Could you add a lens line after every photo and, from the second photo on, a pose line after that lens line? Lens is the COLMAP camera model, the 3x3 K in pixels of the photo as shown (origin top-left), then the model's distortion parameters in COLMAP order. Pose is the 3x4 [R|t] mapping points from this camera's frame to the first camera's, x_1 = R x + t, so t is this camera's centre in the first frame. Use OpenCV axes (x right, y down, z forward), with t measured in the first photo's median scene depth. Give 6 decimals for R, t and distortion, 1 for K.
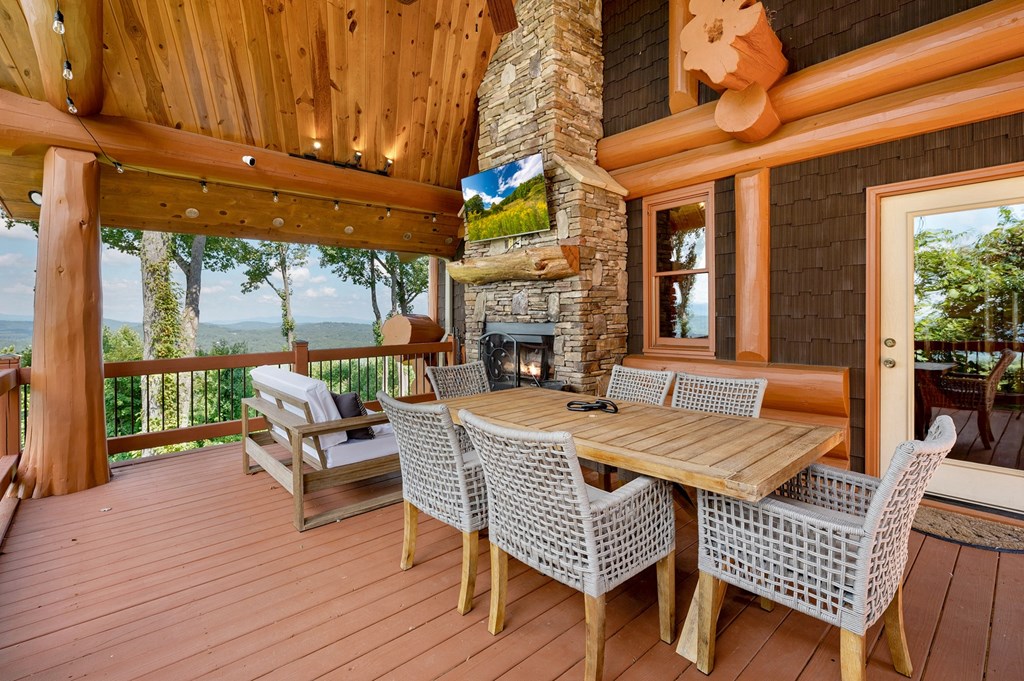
lens RADIAL K [[461.3, 0, 528.7], [0, 461.3, 321.8], [0, 0, 1]] dist [0.000819, 0.000015]
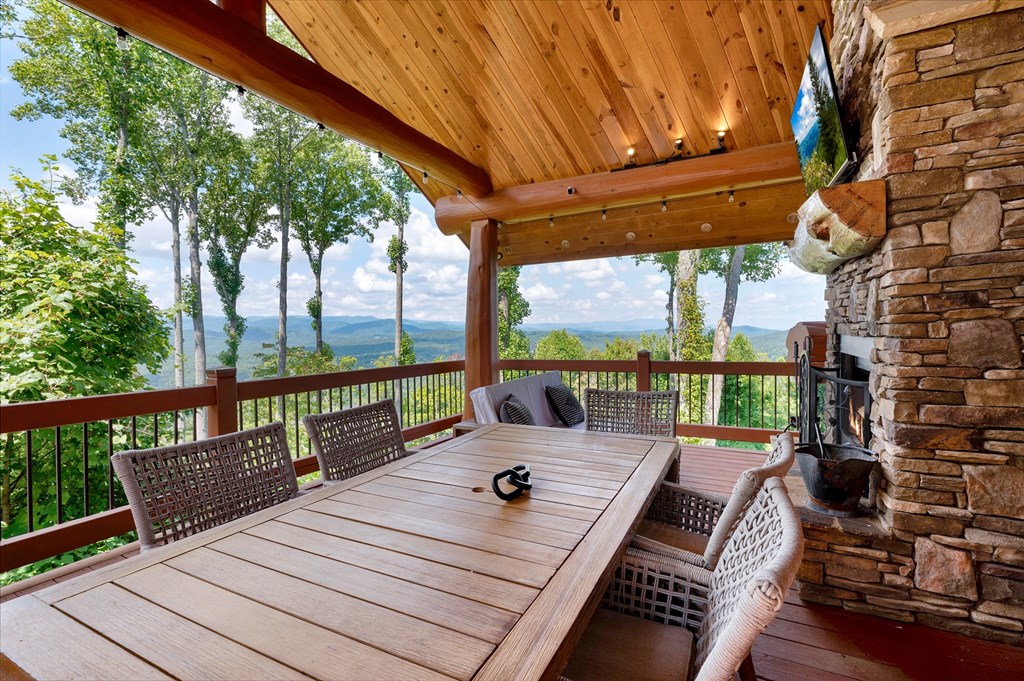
lens RADIAL K [[461.3, 0, 512.9], [0, 461.3, 335.3], [0, 0, 1]] dist [0.000819, 0.000015]
pose [[0.349655, 0.012657, -0.936793, 0.351168], [0.000701, 0.999905, 0.013771, -0.007281], [0.936878, -0.005471, 0.349613, 0.396822]]
